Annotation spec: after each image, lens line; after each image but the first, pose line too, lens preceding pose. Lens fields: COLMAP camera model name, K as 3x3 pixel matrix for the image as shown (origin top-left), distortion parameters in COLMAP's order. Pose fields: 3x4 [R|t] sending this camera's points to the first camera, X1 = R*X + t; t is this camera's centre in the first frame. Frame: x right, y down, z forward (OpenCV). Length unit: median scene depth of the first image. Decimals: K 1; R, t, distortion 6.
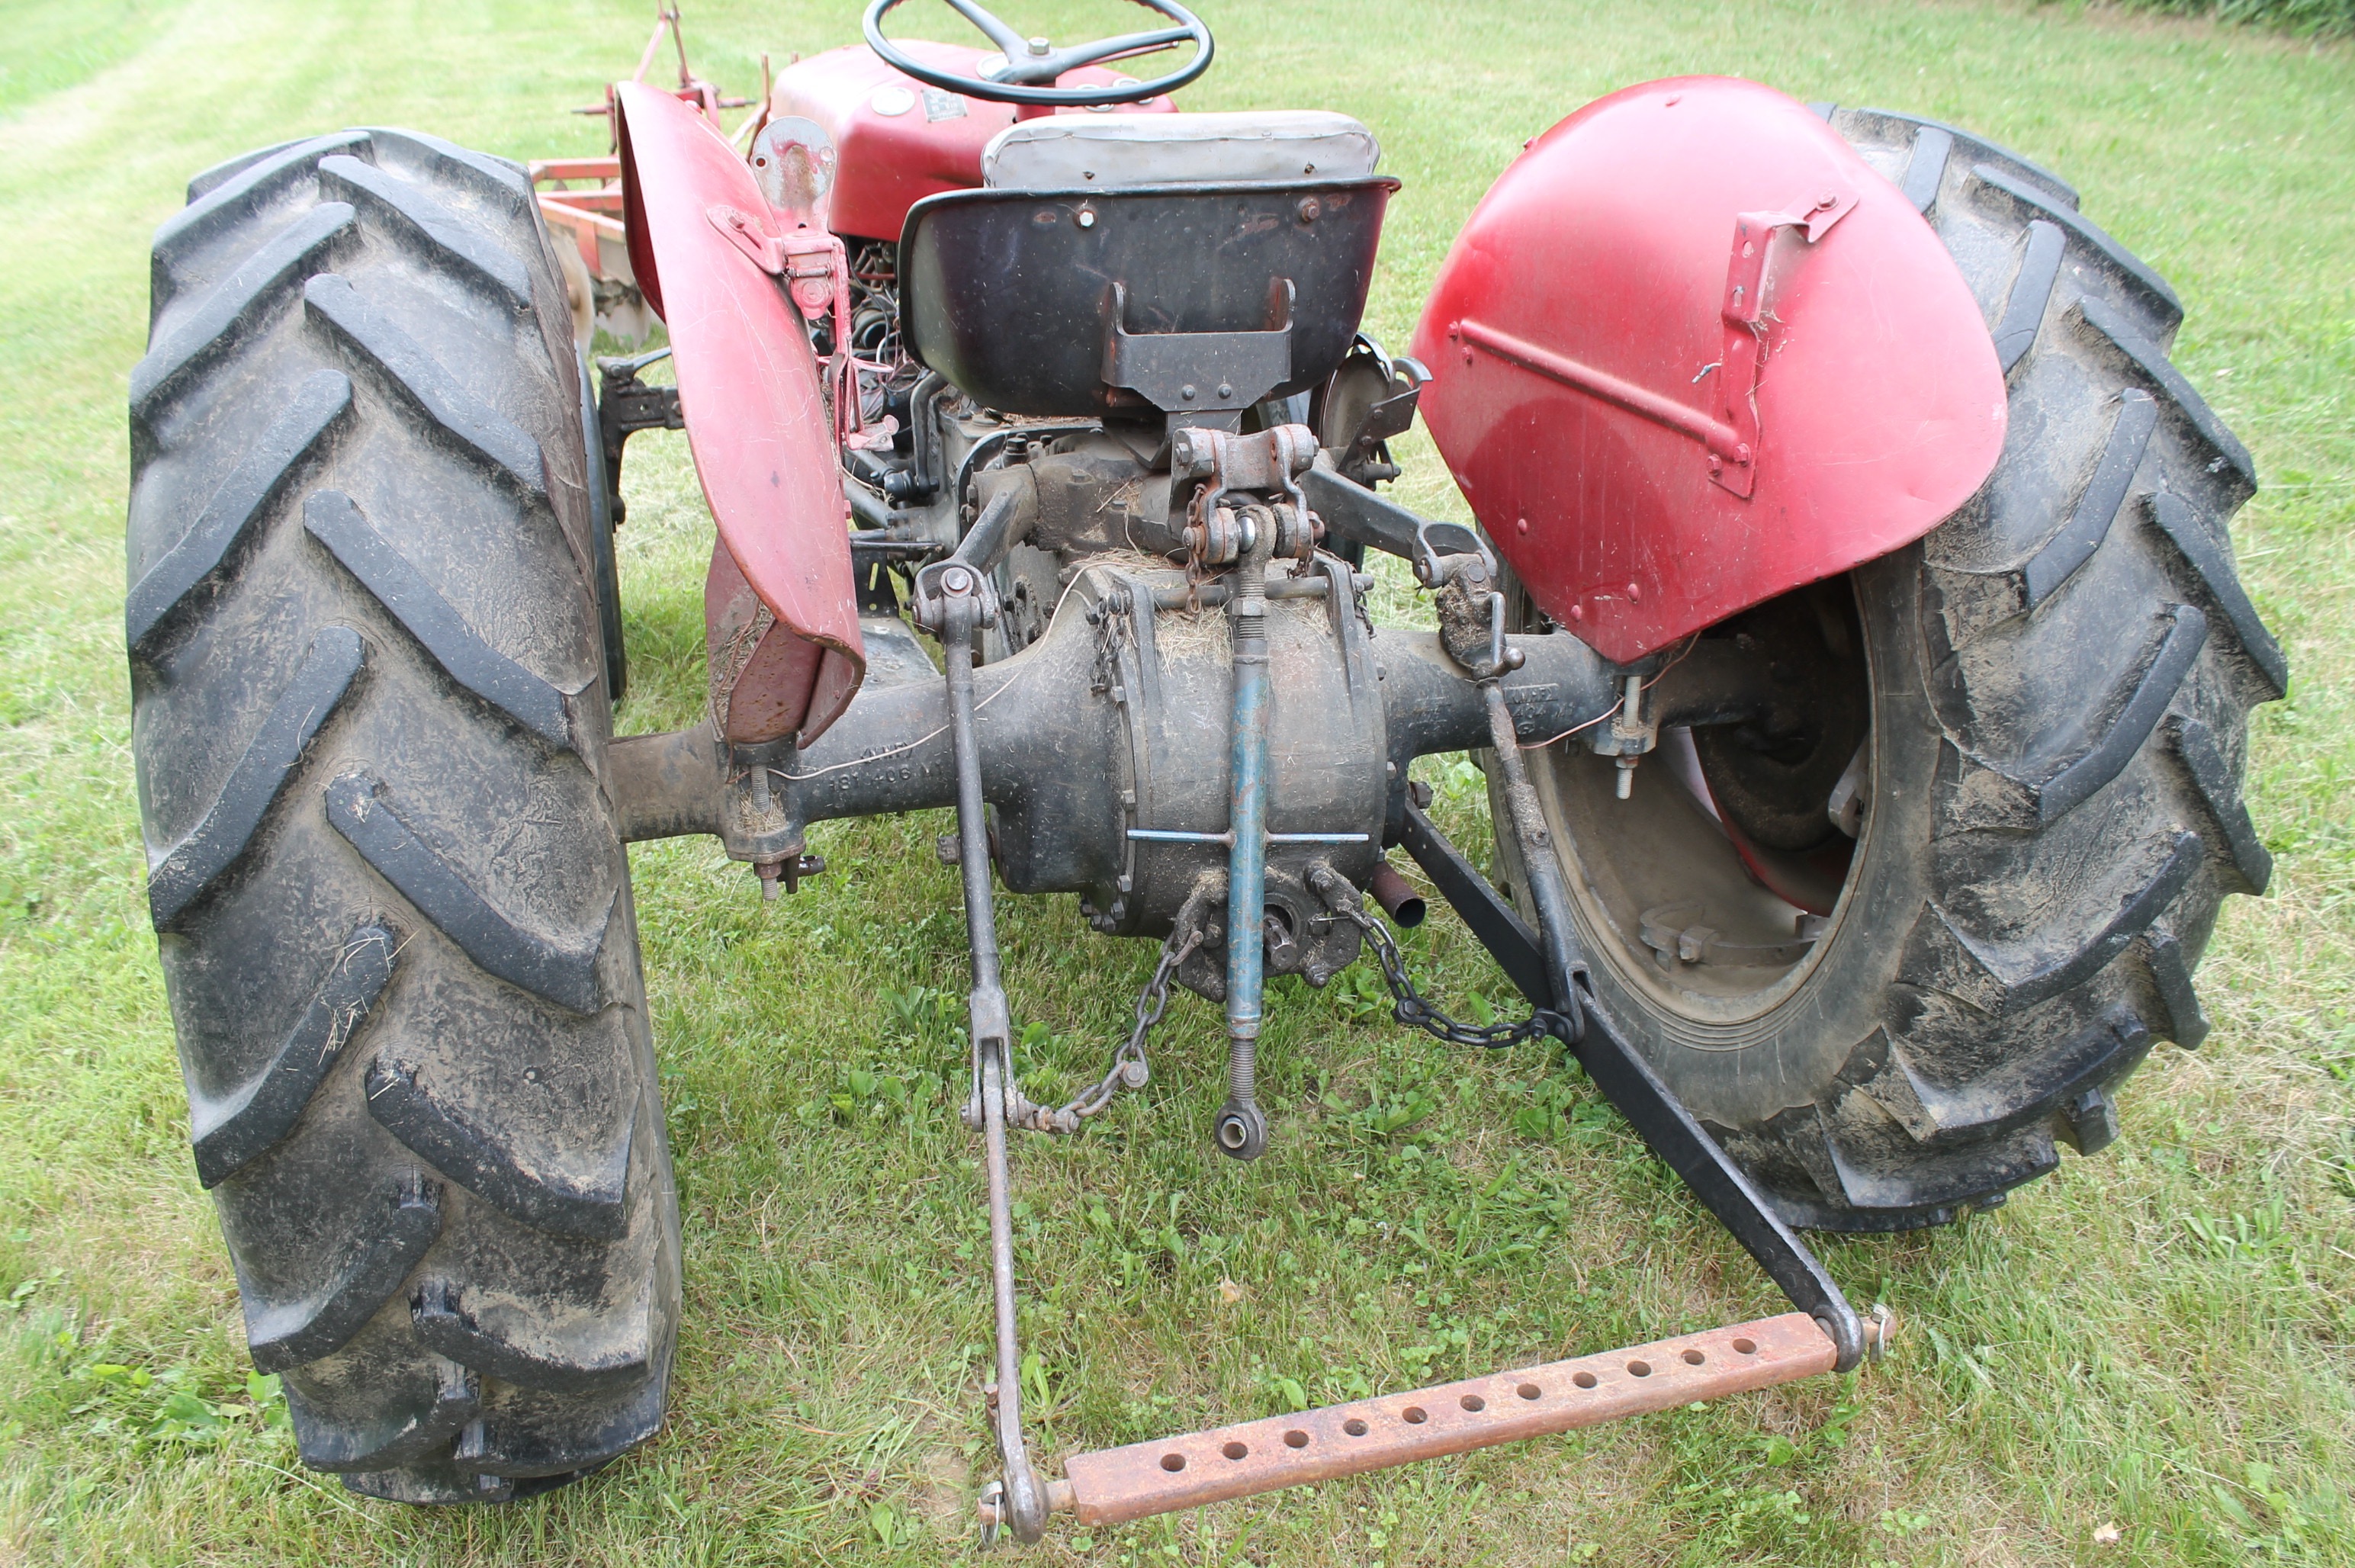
lens RADIAL K [[1963.3, 0, 1177.8], [0, 1963.3, 806.5], [0, 0, 1]] dist [-0.165975, 0.138652]
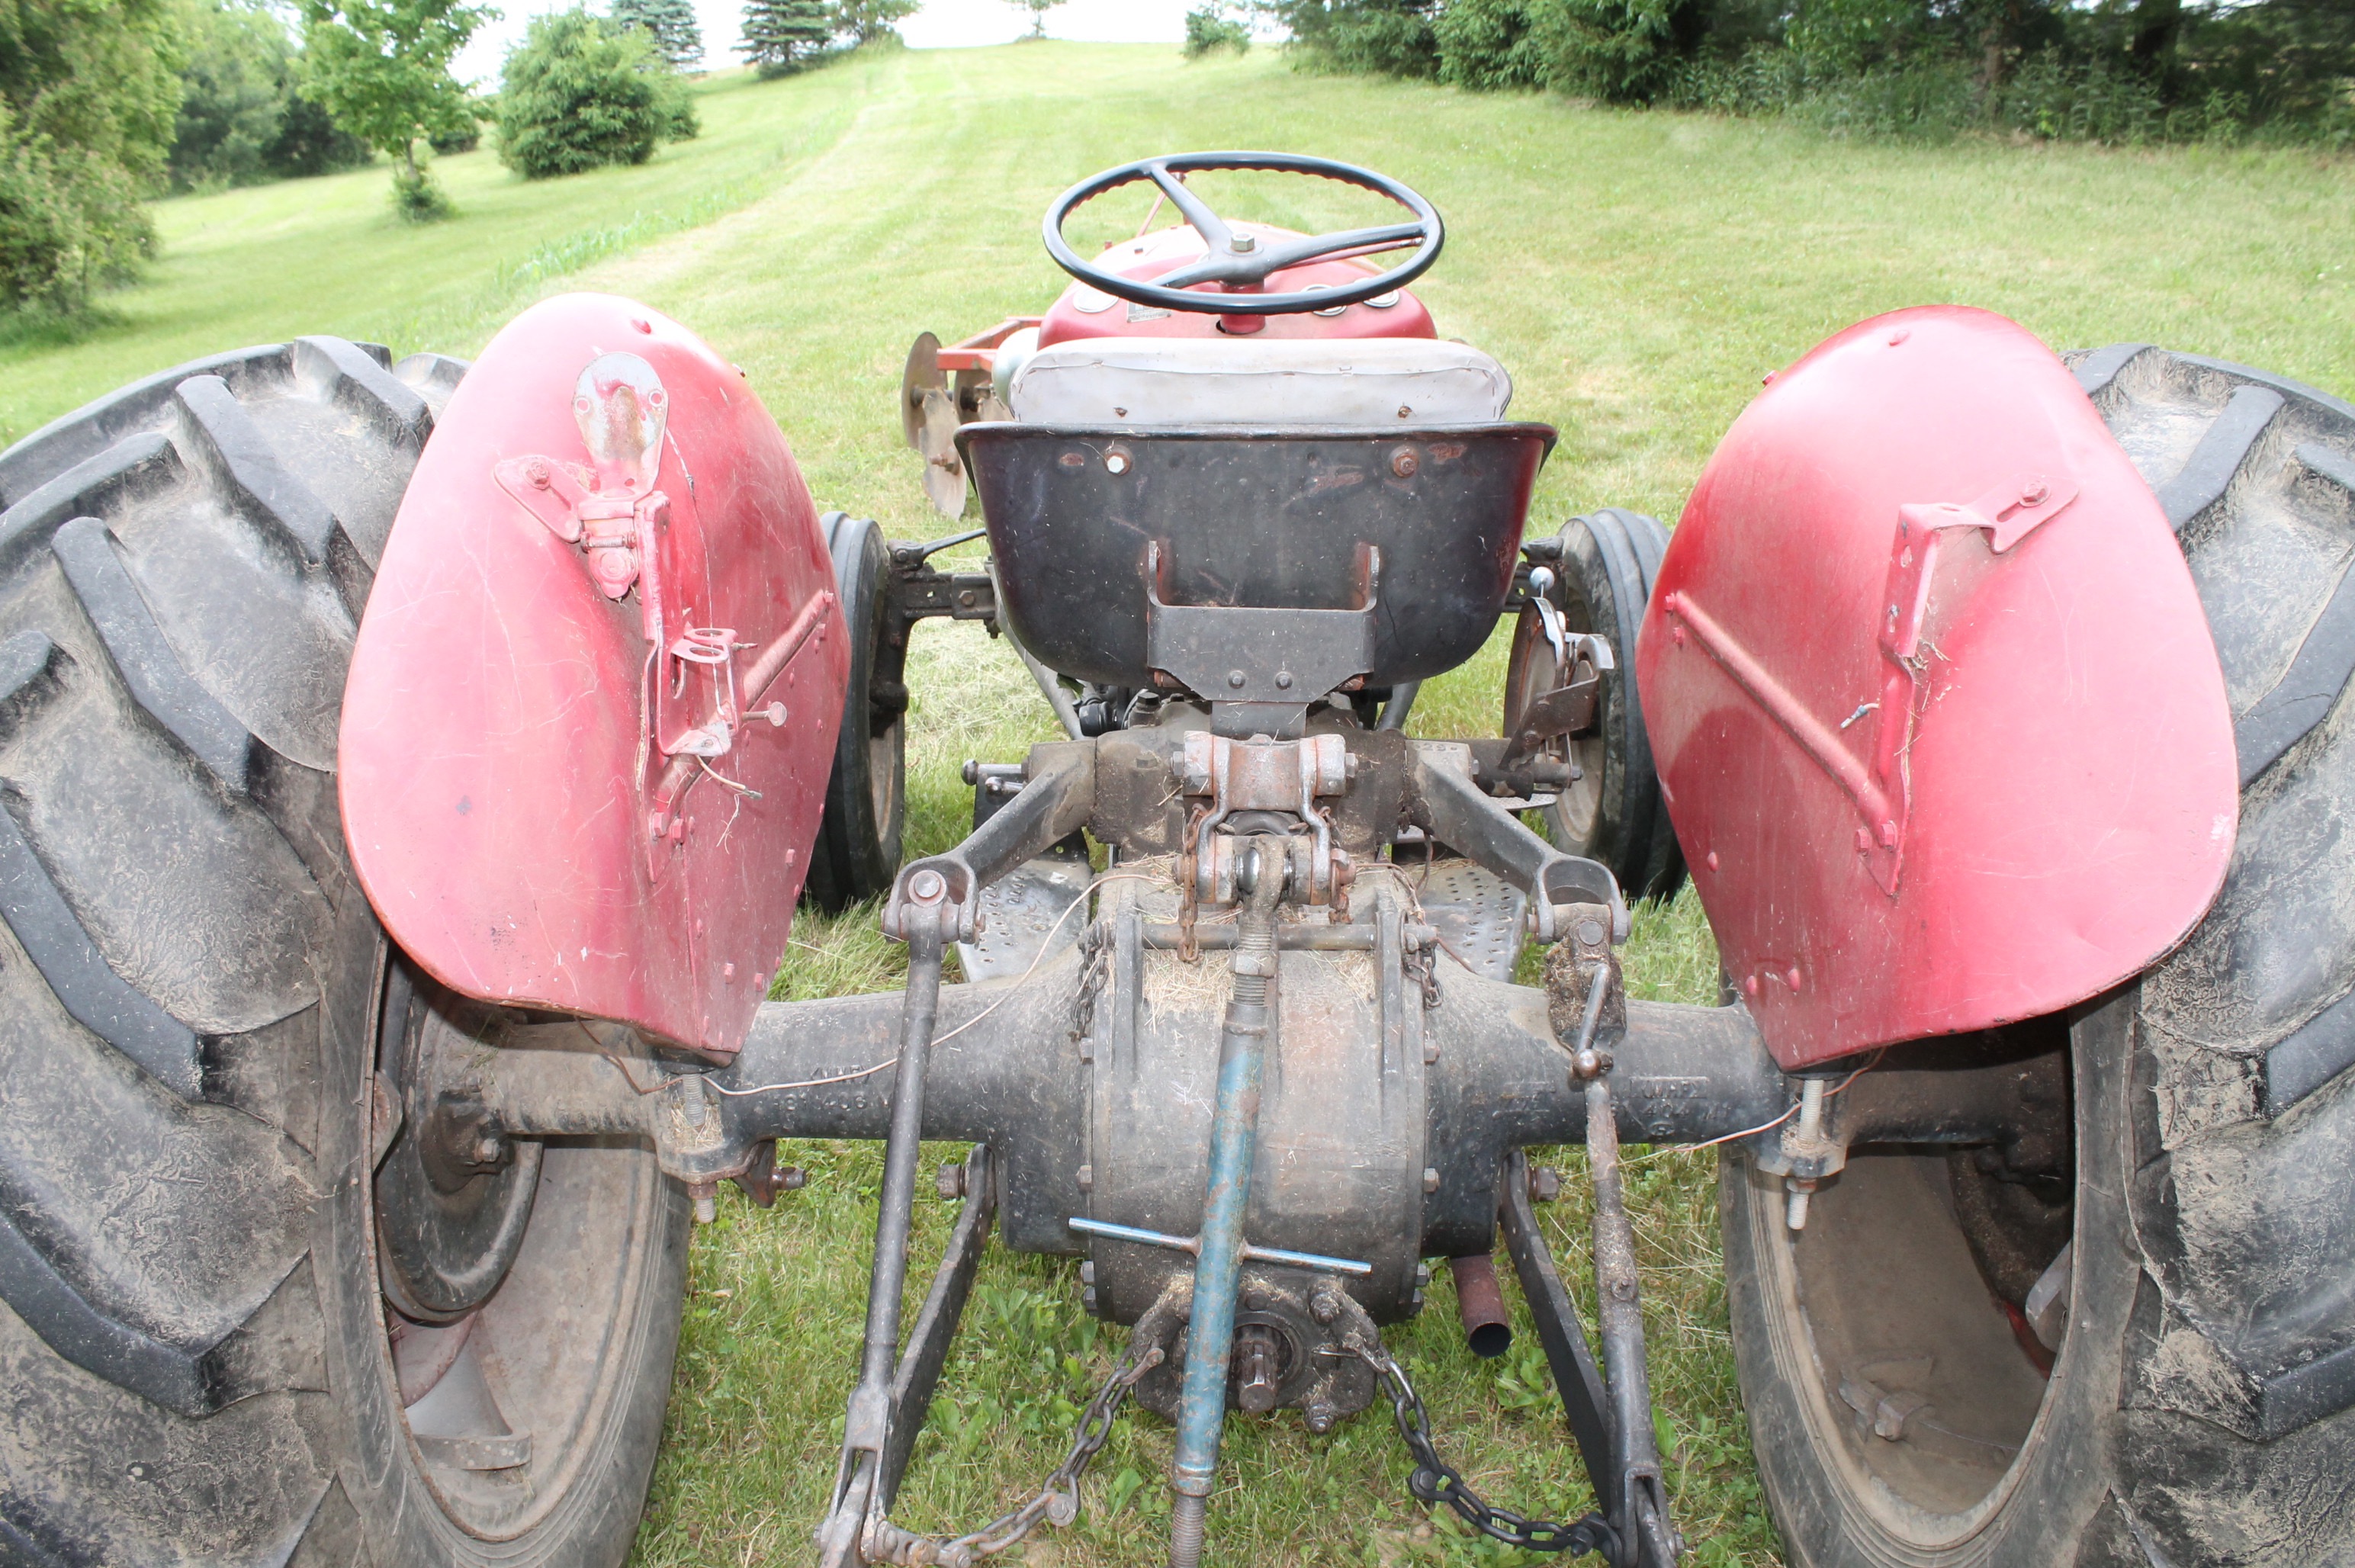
lens RADIAL K [[1963.3, 0, 1184.2], [0, 1963.3, 816.2], [0, 0, 1]] dist [-0.165975, 0.138652]
pose [[0.956664, 0.094344, -0.275488, 0.223344], [-0.113859, 0.991935, -0.055689, -0.112104], [0.268012, 0.084643, 0.959690, 0.223054]]
